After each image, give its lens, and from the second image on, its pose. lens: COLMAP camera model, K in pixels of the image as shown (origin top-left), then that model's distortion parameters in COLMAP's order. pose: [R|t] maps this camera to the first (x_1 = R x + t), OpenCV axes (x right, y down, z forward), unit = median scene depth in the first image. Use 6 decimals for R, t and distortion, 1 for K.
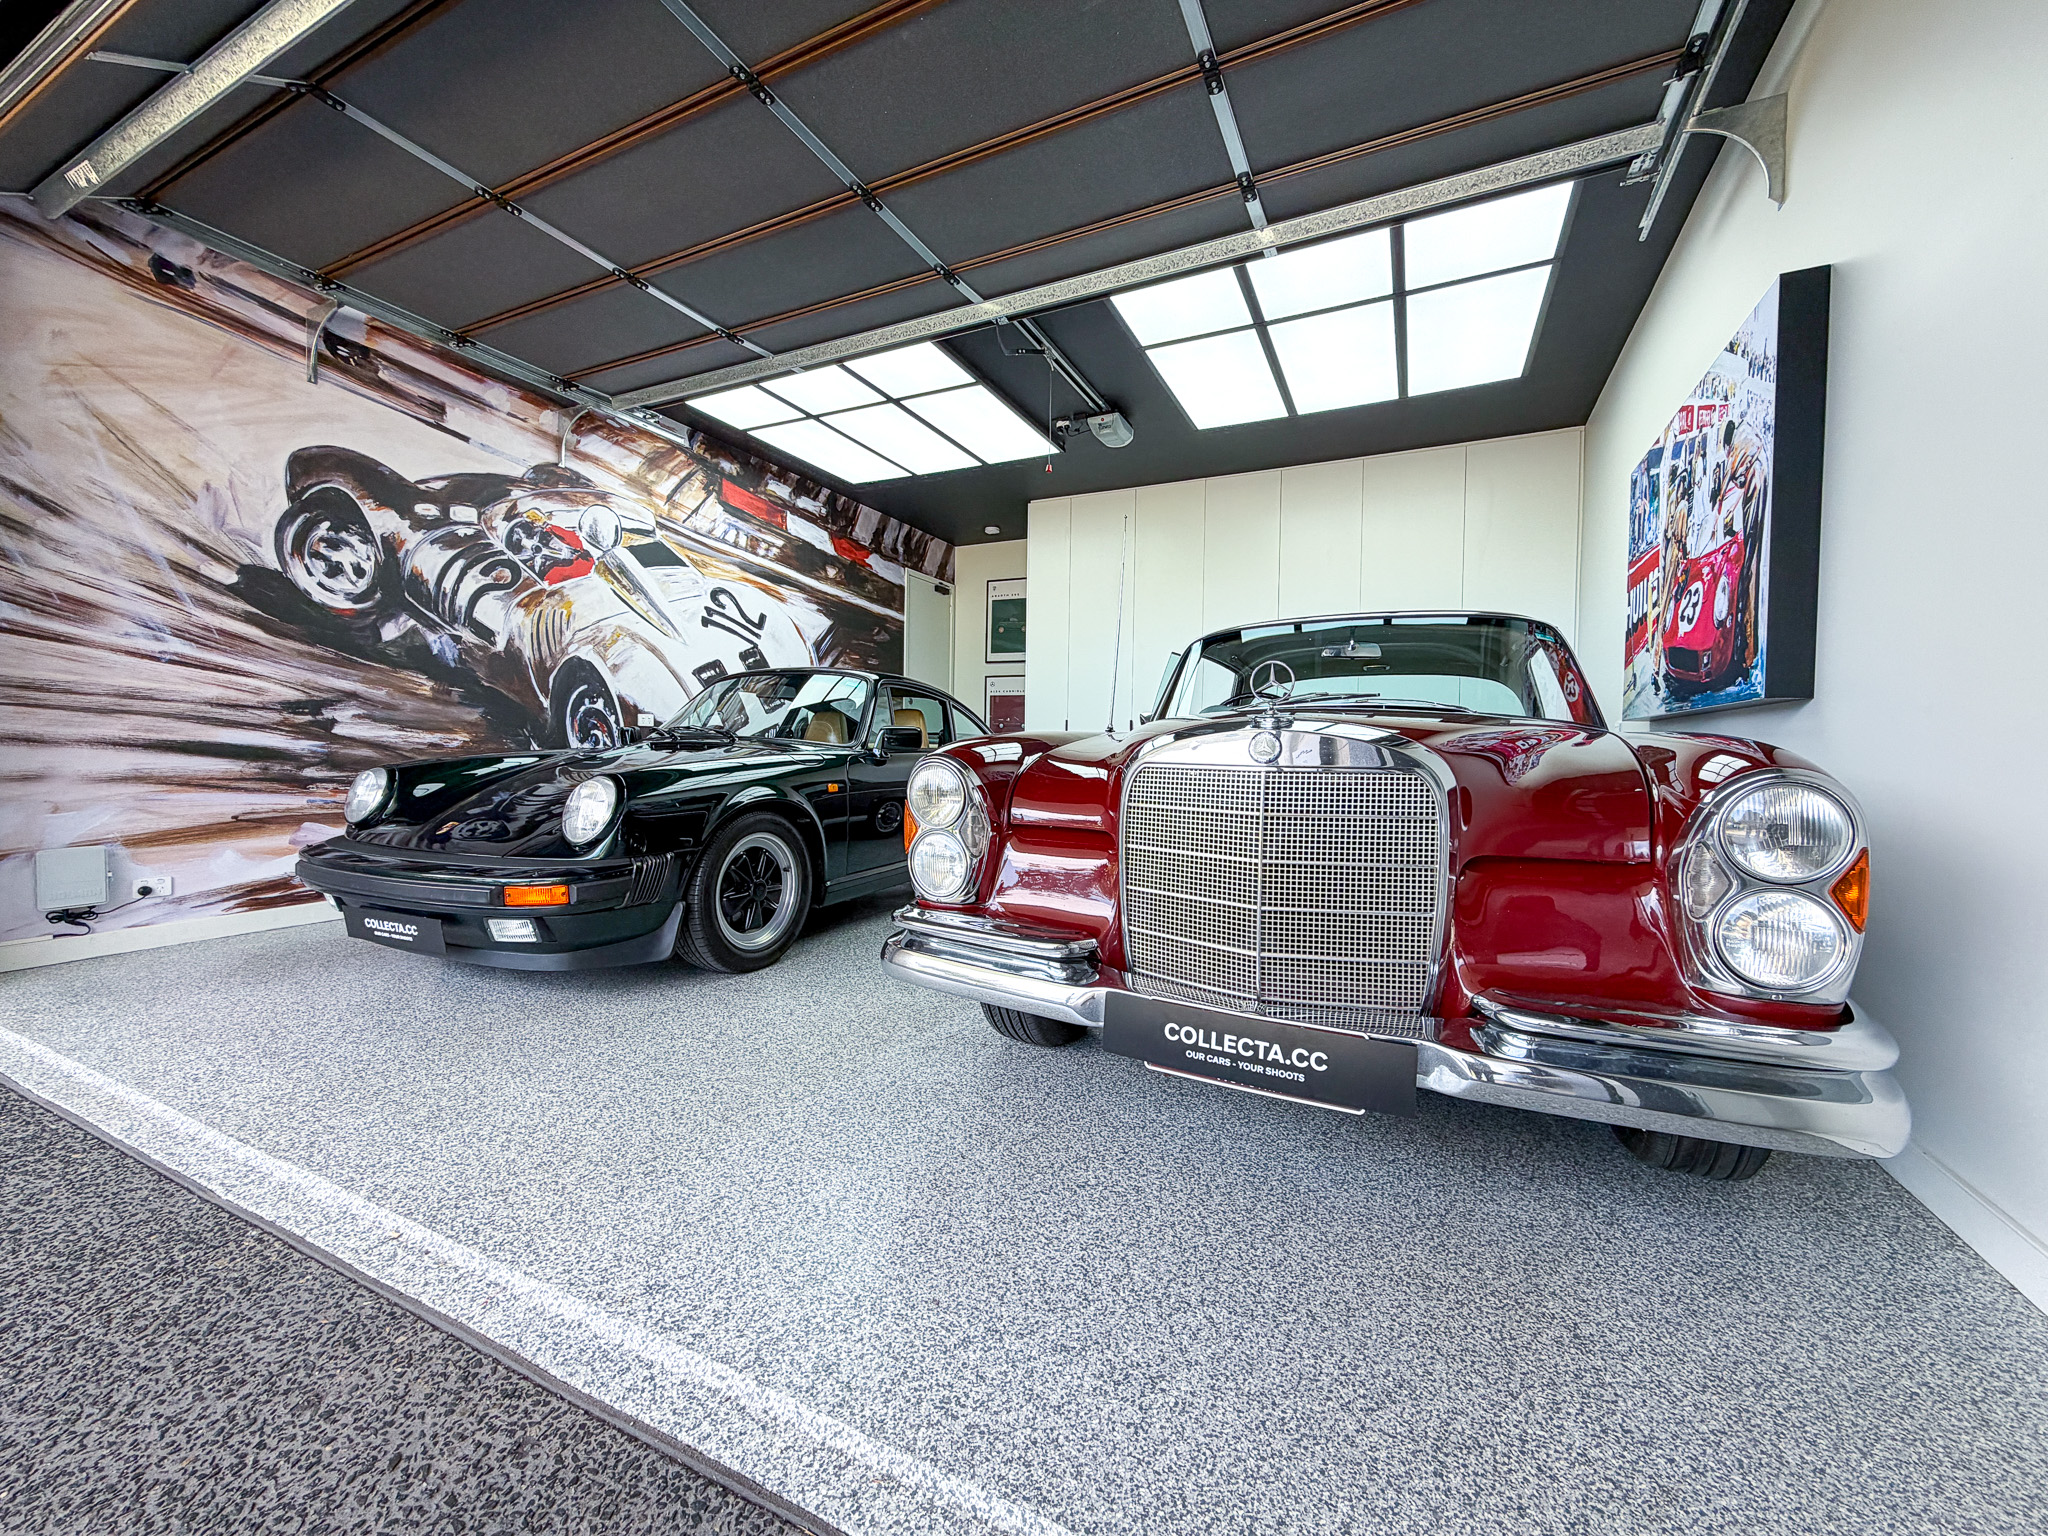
lens RADIAL K [[816.1, 0, 1019.4], [0, 816.1, 766.3], [0, 0, 1]] dist [0.000472, -0.000005]
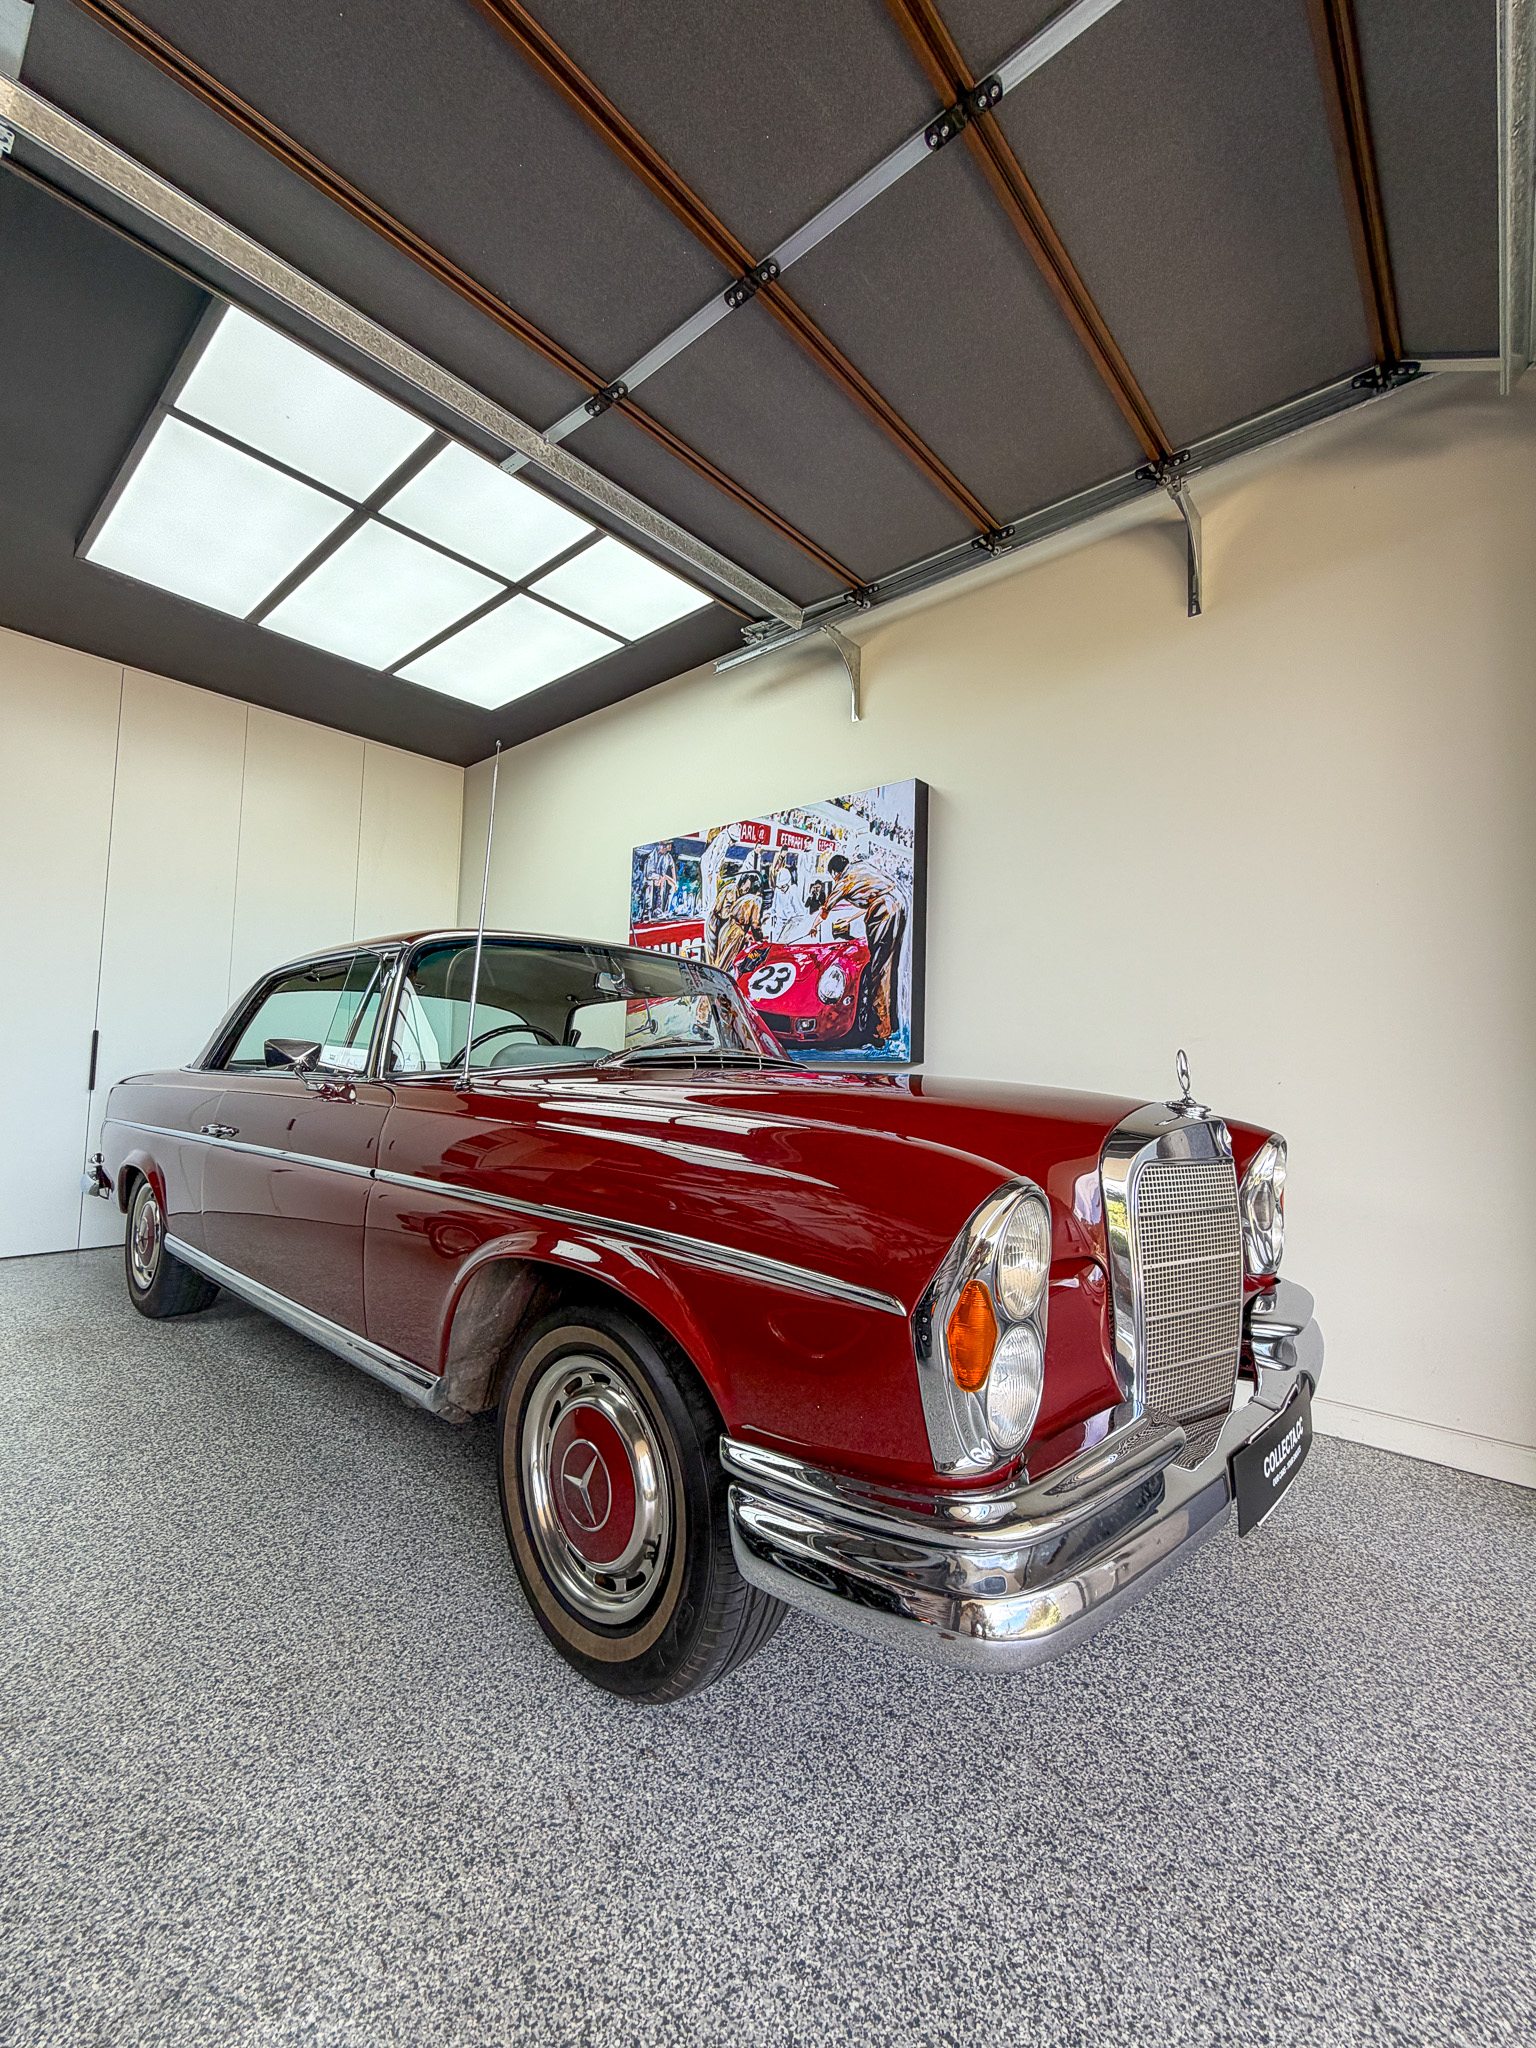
lens RADIAL K [[835.3, 0, 764.0], [0, 835.3, 1022.4], [0, 0, 1]] dist [0.000667, -0.000039]
pose [[0.263956, 0.051105, 0.963180, -0.274451], [0.000349, 0.998590, -0.053079, -0.035861], [-0.964535, 0.014346, 0.263566, 0.408069]]
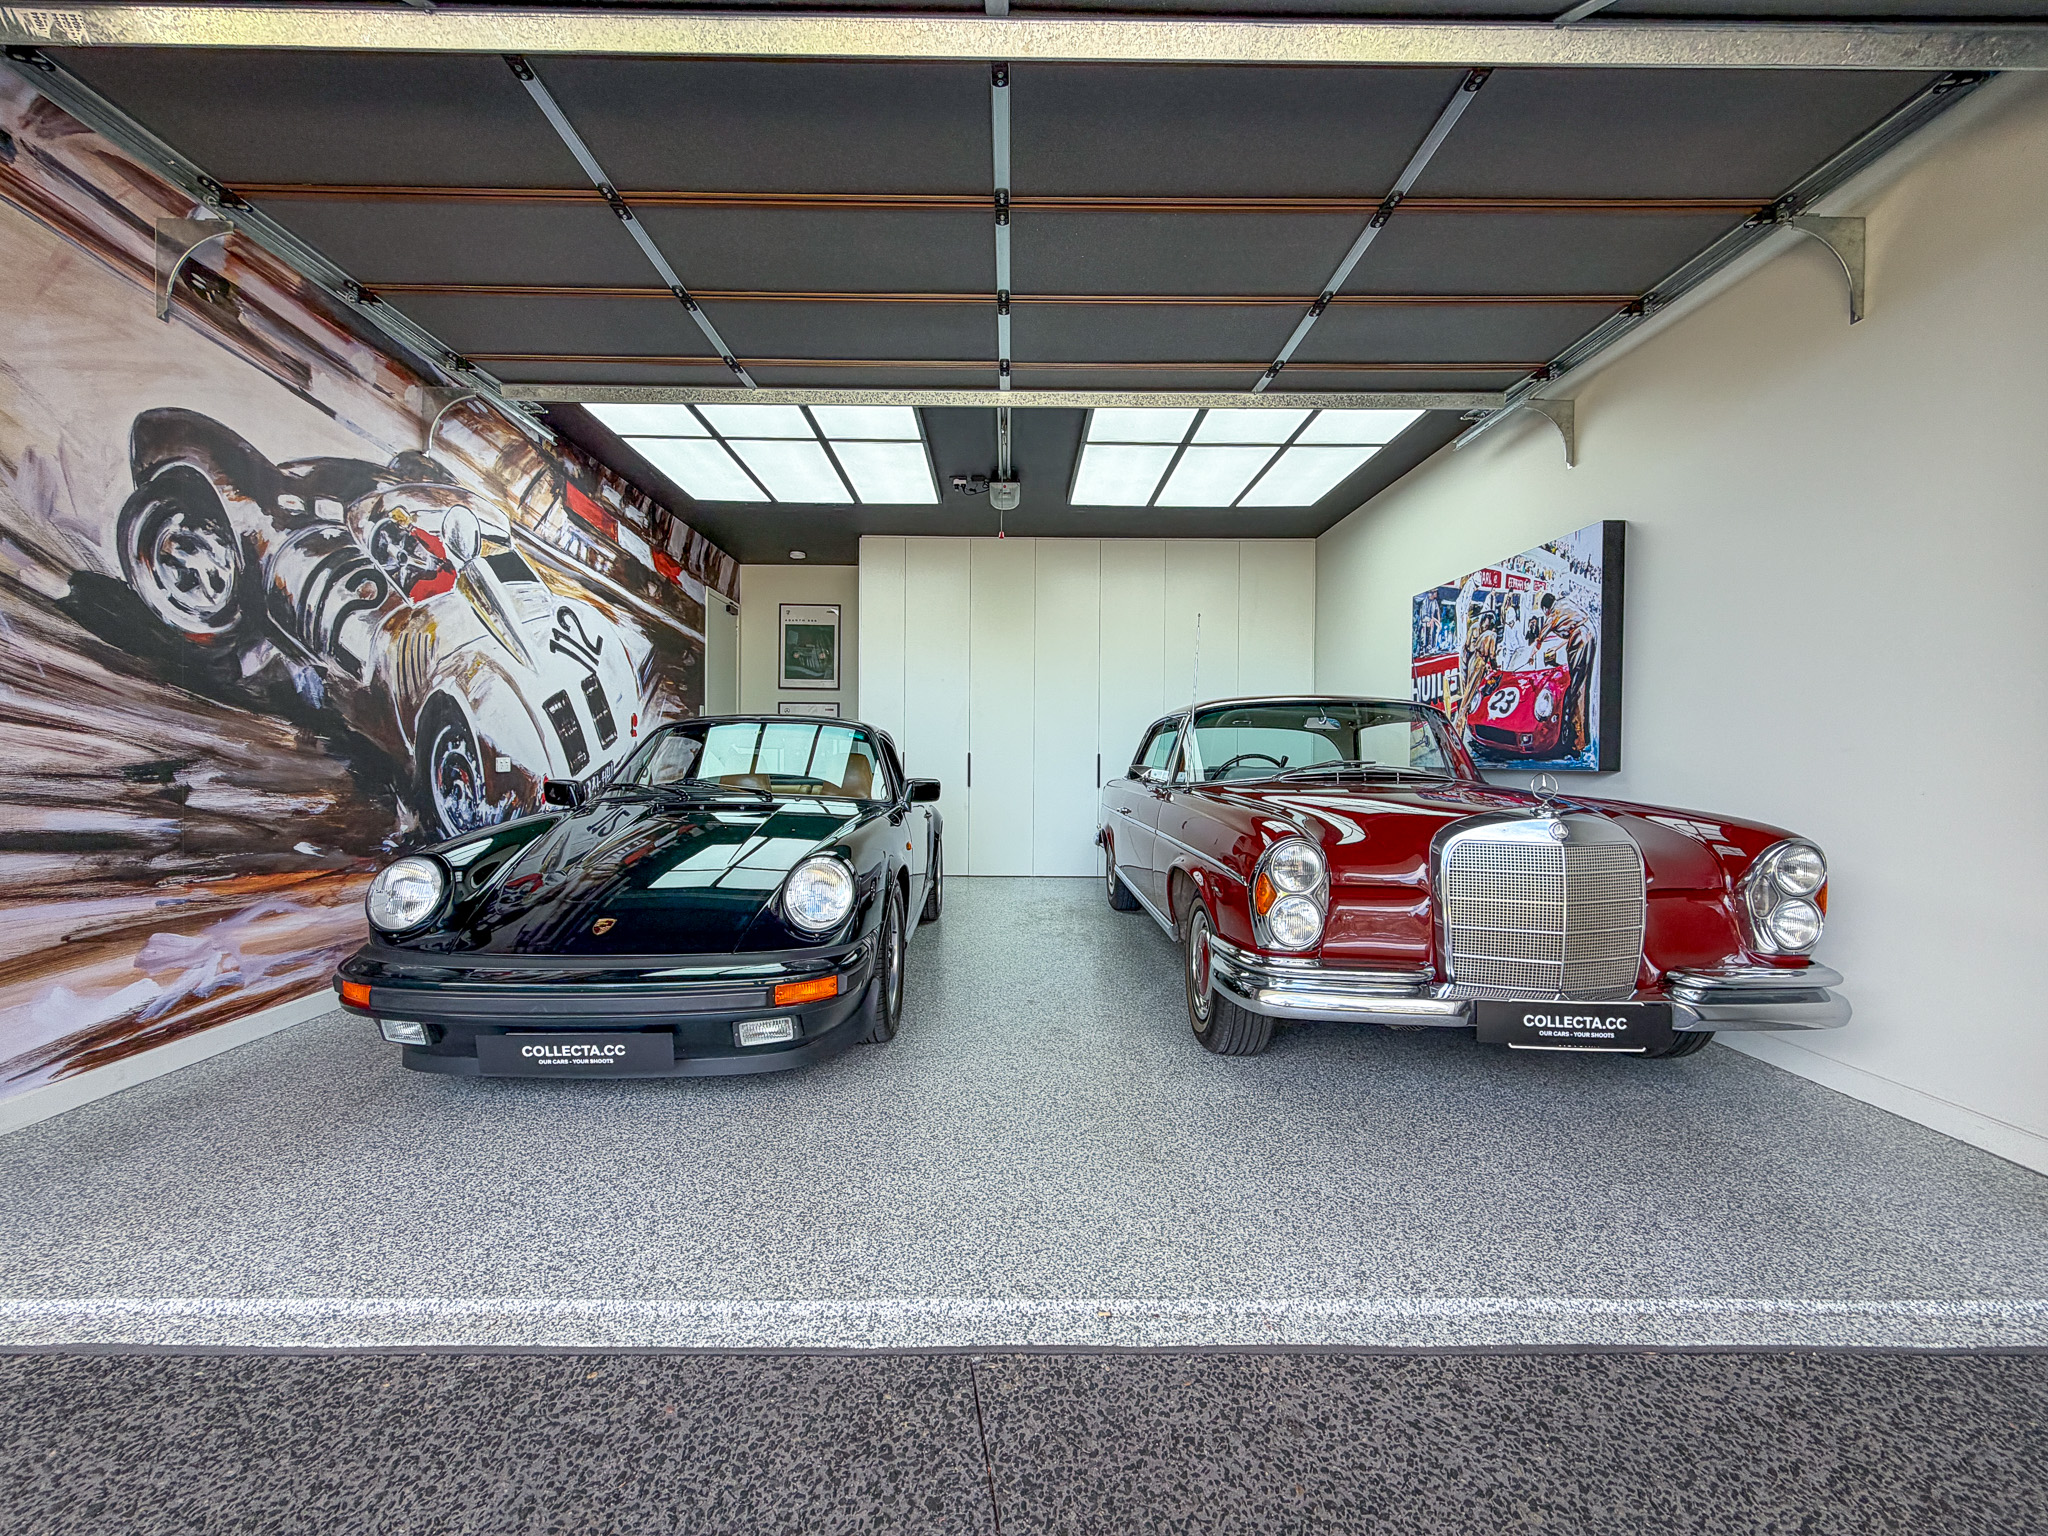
lens RADIAL K [[816.1, 0, 1019.4], [0, 816.1, 766.3], [0, 0, 1]] dist [0.000472, -0.000005]
pose [[0.892654, -0.013308, 0.450546, -0.427076], [0.016606, 0.999856, -0.003367, -0.051028], [-0.450436, 0.010487, 0.892747, 0.019964]]
